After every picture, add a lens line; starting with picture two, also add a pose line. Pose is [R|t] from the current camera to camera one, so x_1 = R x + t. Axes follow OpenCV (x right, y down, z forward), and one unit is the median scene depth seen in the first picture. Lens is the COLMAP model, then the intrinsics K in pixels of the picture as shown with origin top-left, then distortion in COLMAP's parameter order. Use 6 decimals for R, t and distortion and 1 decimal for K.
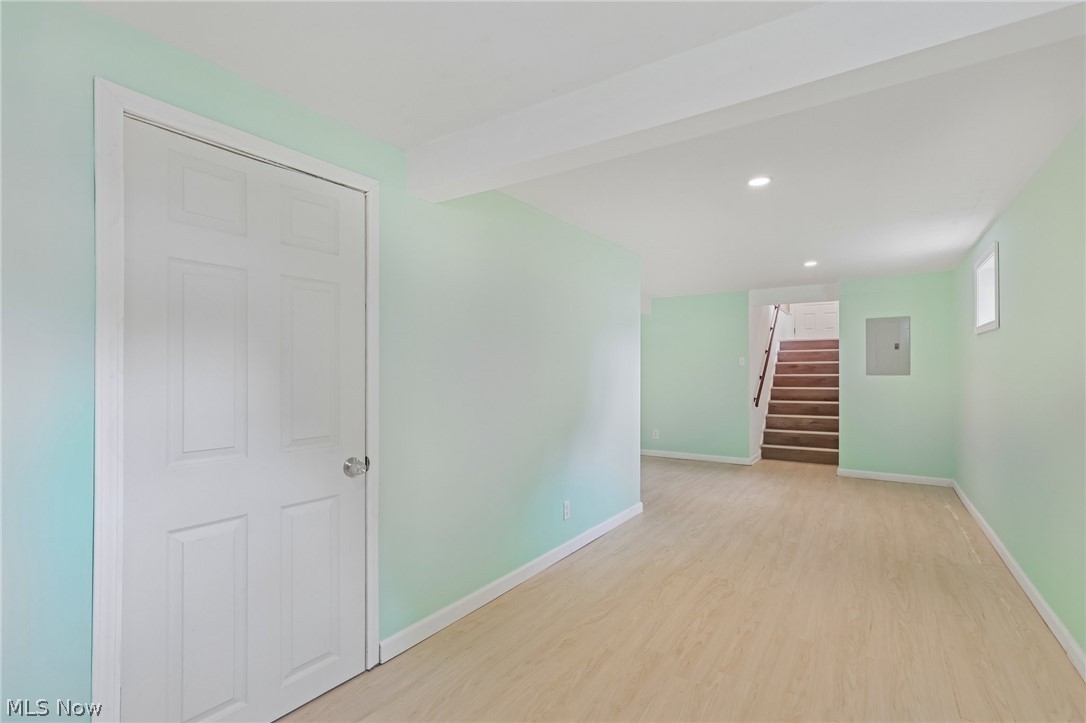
lens RADIAL K [[507.4, 0, 541.3], [0, 507.4, 366.5], [0, 0, 1]] dist [0.003868, 0.000804]
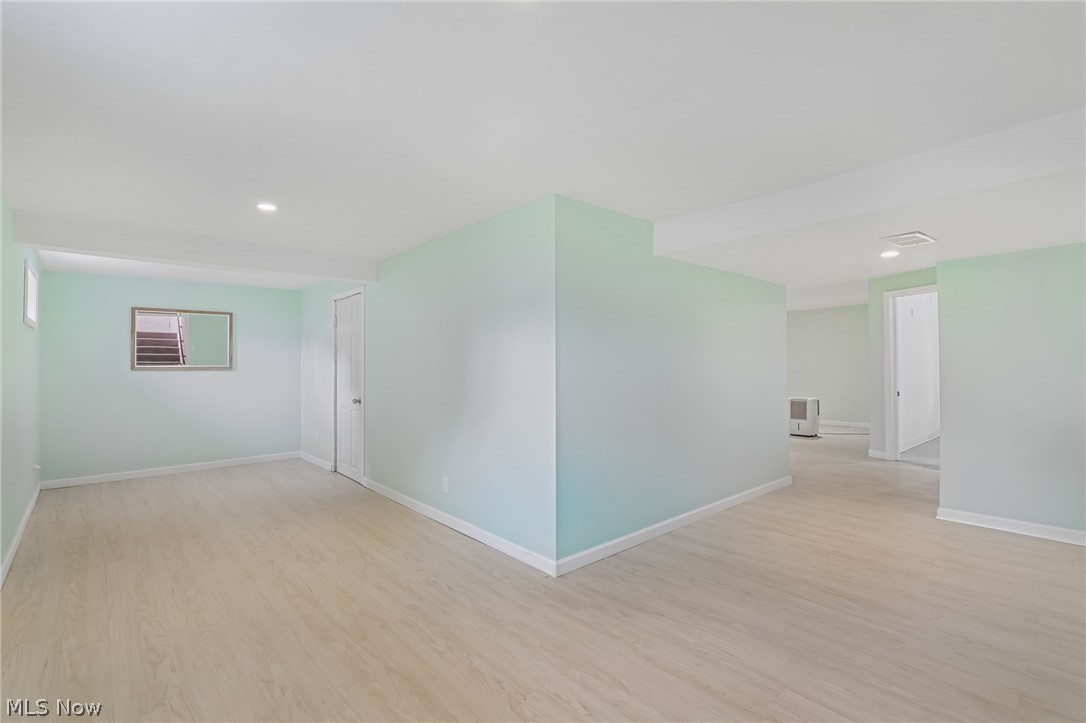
lens RADIAL K [[507.4, 0, 539.9], [0, 507.4, 362.9], [0, 0, 1]] dist [0.003868, 0.000804]
pose [[-0.267254, 0.001232, -0.963625, 1.141714], [0.009116, 0.999958, -0.001249, 0.008400], [0.963583, -0.009118, -0.267254, 1.572324]]
